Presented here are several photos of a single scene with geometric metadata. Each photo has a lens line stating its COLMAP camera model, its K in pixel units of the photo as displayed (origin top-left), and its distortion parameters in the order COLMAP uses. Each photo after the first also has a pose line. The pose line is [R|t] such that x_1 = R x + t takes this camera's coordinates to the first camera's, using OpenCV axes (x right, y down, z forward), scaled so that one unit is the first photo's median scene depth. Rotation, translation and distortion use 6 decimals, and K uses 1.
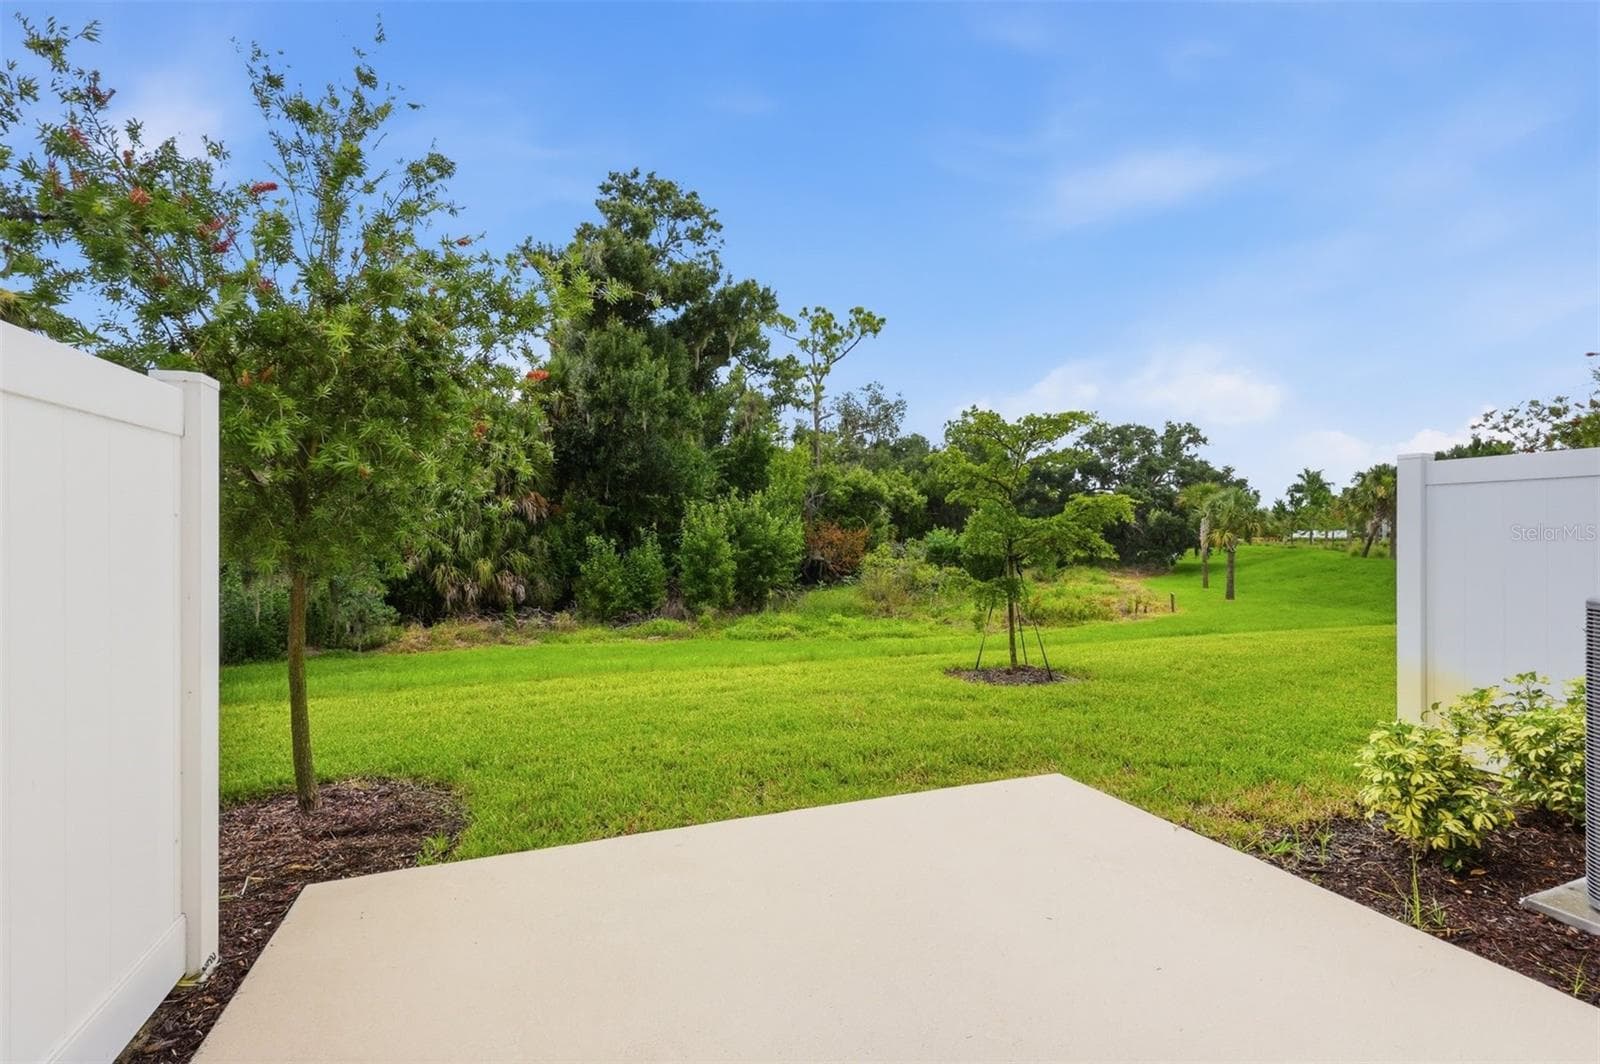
lens RADIAL K [[745.4, 0, 801.8], [0, 745.4, 534.8], [0, 0, 1]] dist [0.000473, 0.000078]
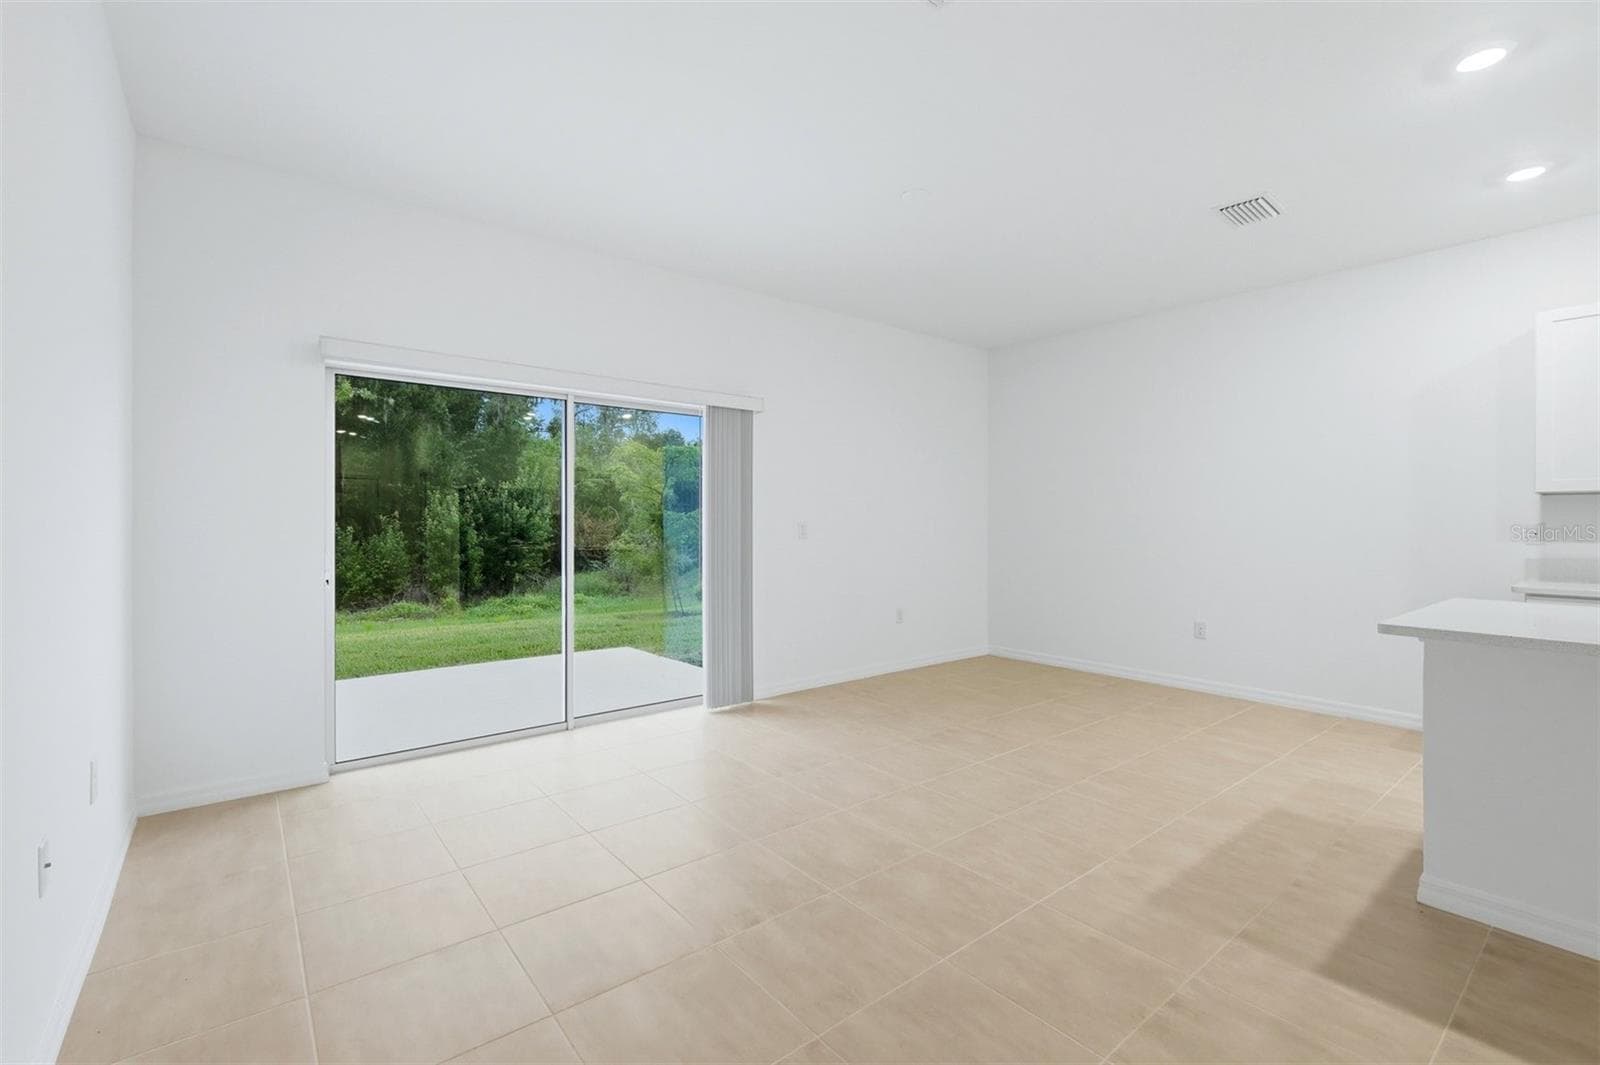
lens RADIAL K [[706.3, 0, 798.5], [0, 706.3, 522.1], [0, 0, 1]] dist [0.000406, 0.000076]
pose [[0.949063, 0.002736, 0.315074, 0.021669], [-0.001906, 0.999994, -0.002942, 0.000935], [-0.315081, 0.002192, 0.949062, -0.100431]]
